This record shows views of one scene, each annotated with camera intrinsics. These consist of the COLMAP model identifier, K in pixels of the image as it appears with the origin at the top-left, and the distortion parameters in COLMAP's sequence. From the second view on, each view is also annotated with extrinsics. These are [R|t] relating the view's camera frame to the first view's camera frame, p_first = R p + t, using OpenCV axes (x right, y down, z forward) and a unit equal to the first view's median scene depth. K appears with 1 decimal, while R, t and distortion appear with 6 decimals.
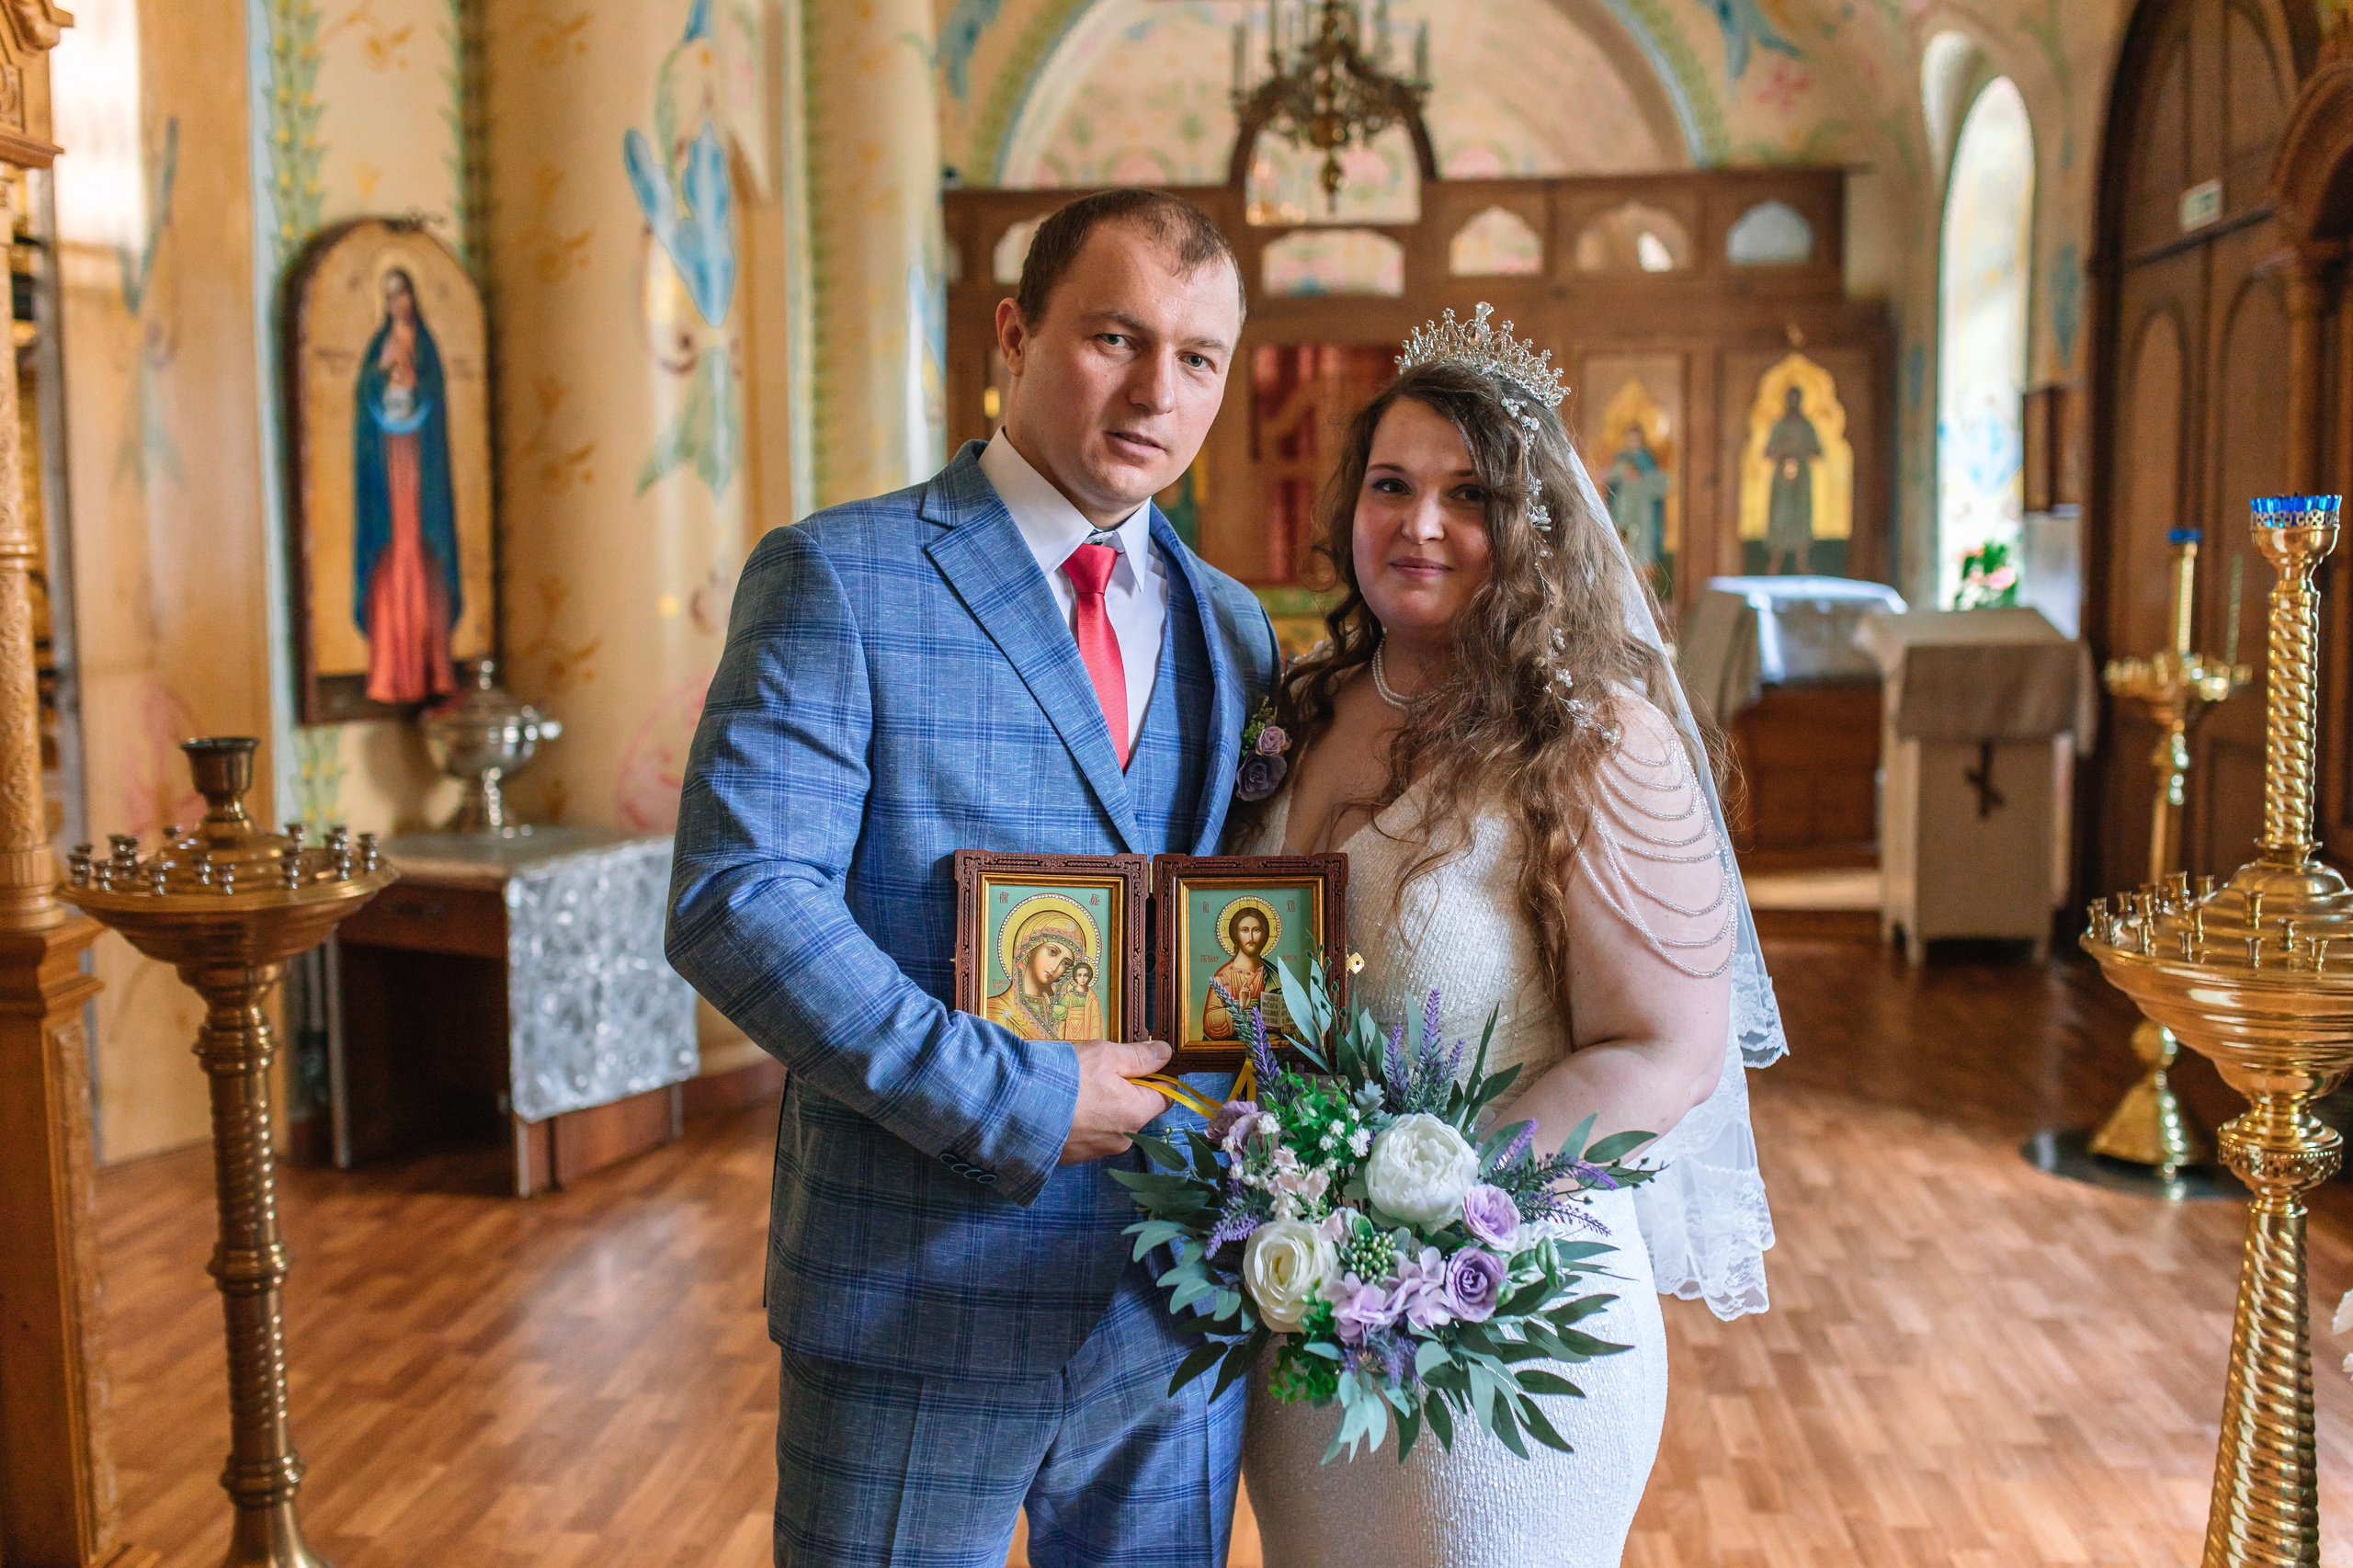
lens RADIAL K [[2308.8, 0, 1177.8], [0, 2308.8, 795.4], [0, 0, 1]] dist [-0.041811, 0.000000]
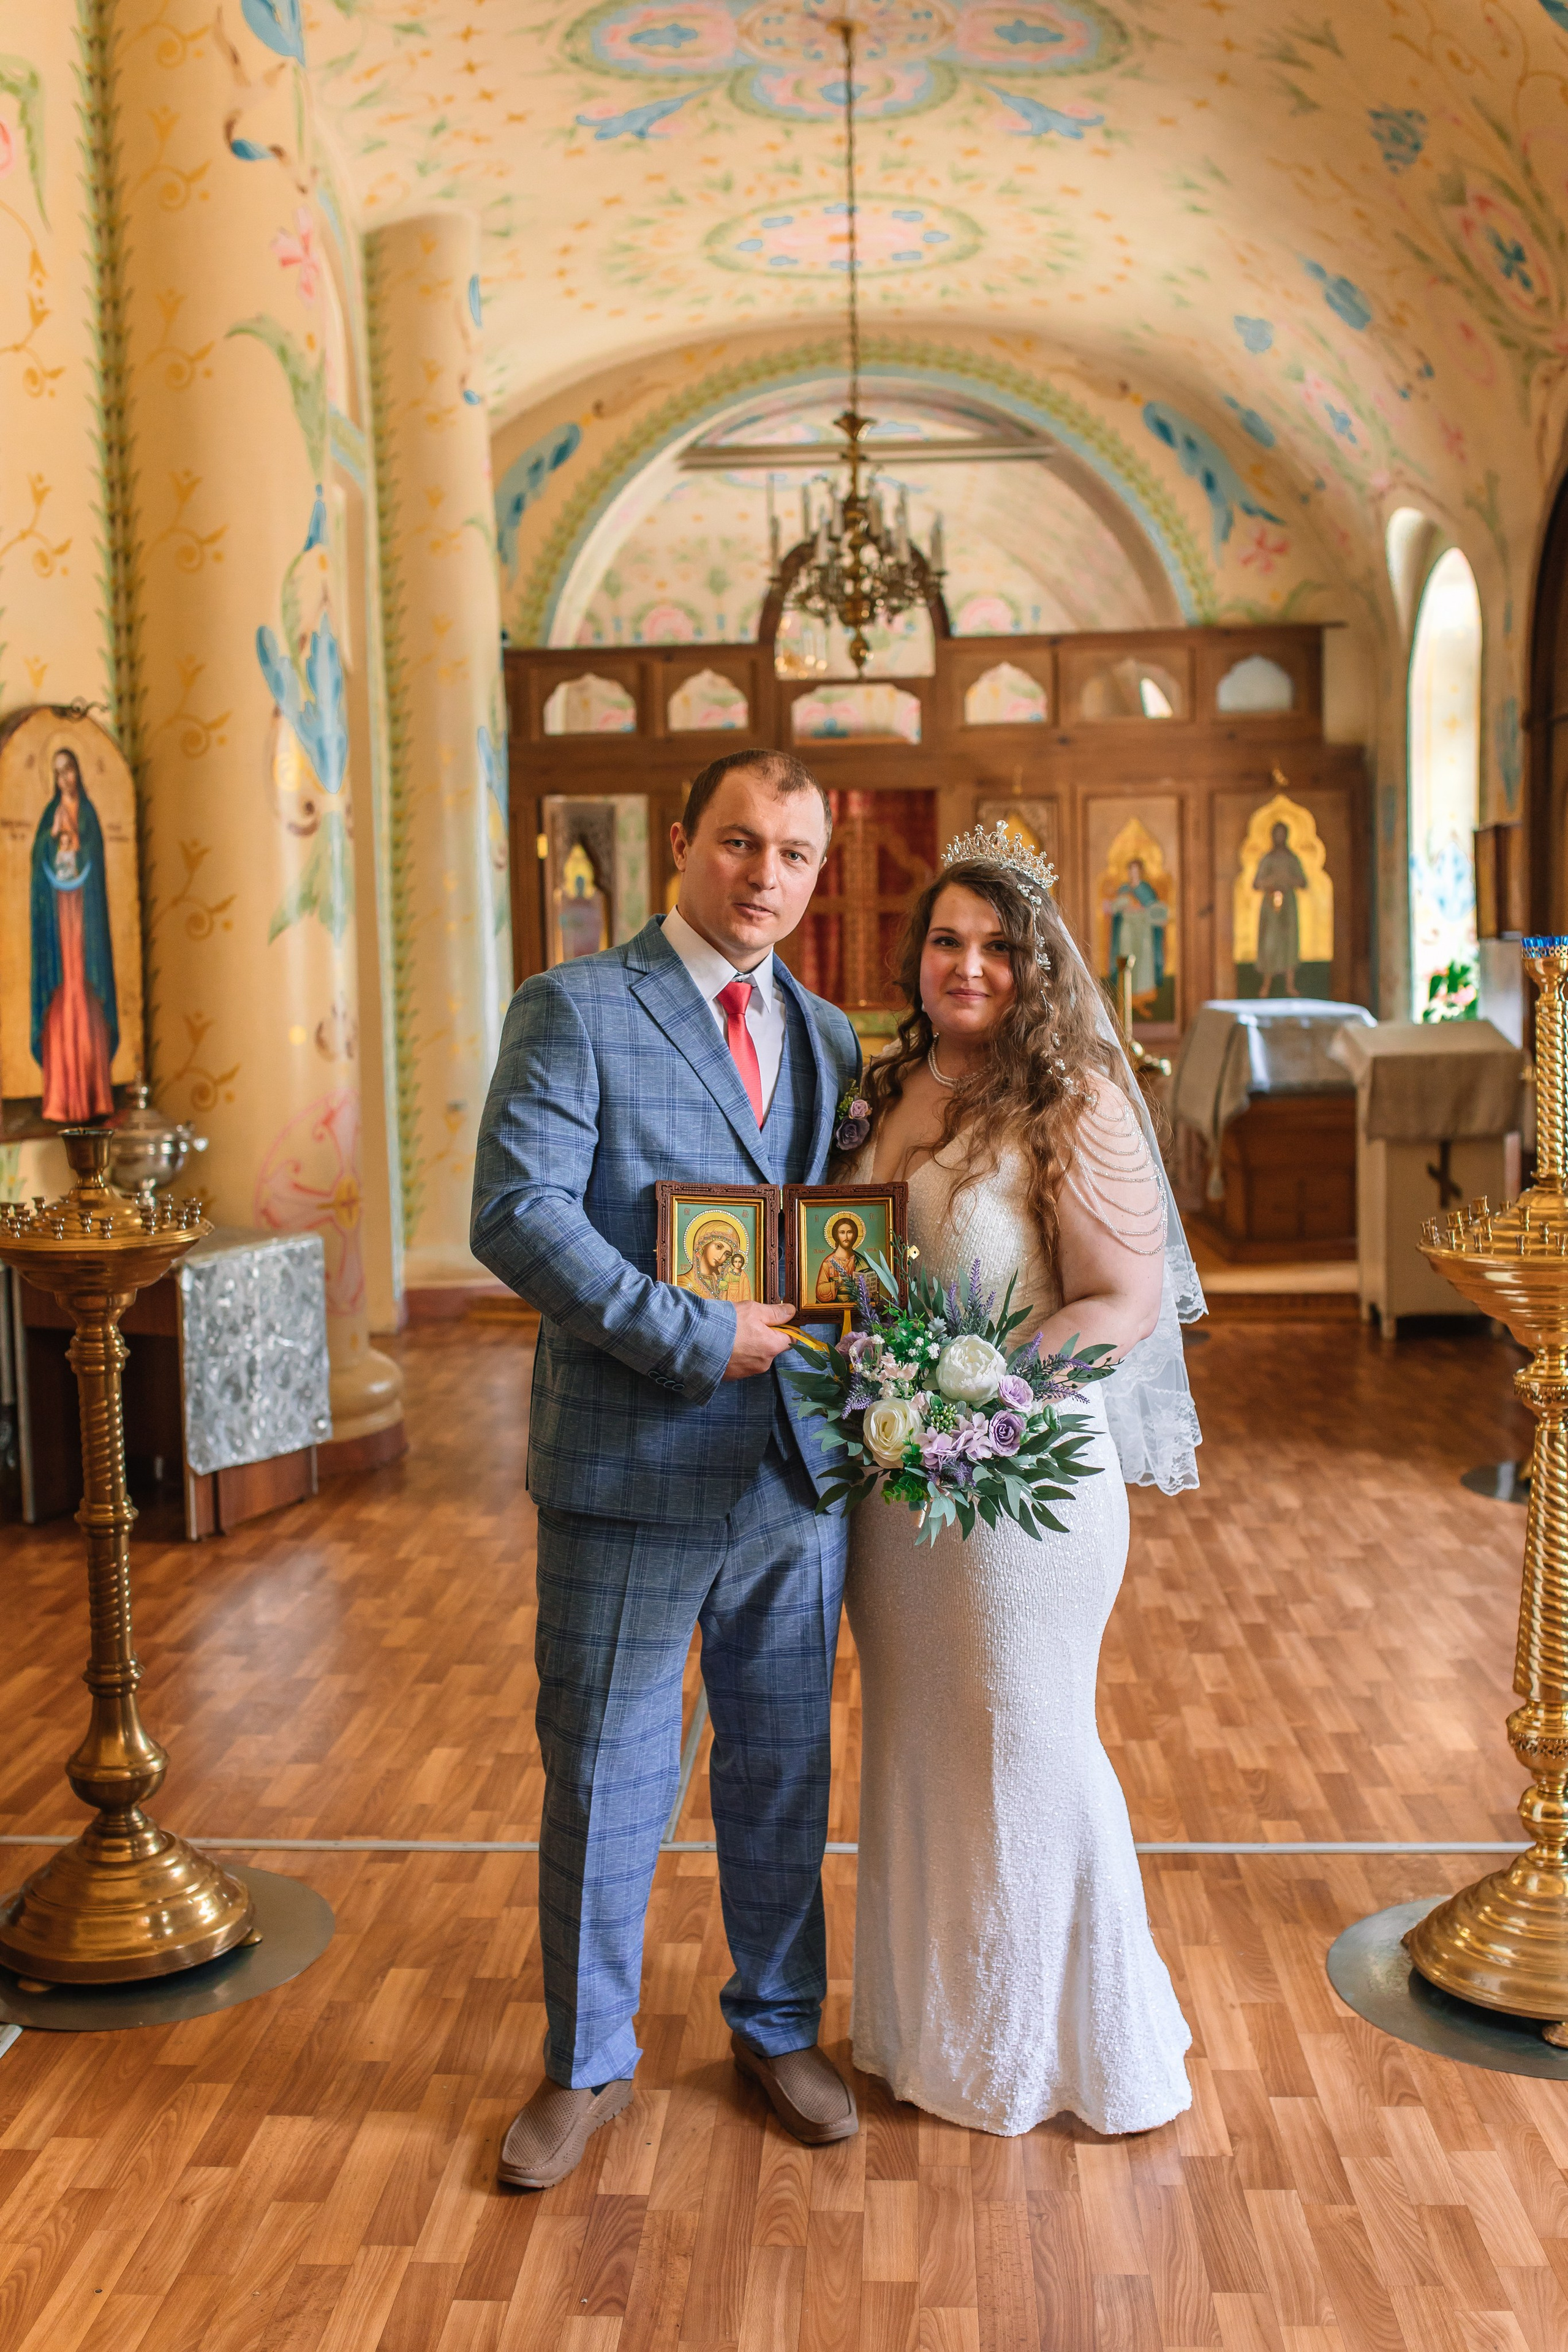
lens RADIAL K [[2307.9, 0, 798.1], [0, 2307.9, 1200.1], [0, 0, 1]] dist [-0.041811, 0.000000]
pose [[0.998877, -0.017353, 0.044091, -0.024328], [0.017833, 0.999785, -0.010532, 0.017892], [-0.043898, 0.011307, 0.998972, -0.175802]]
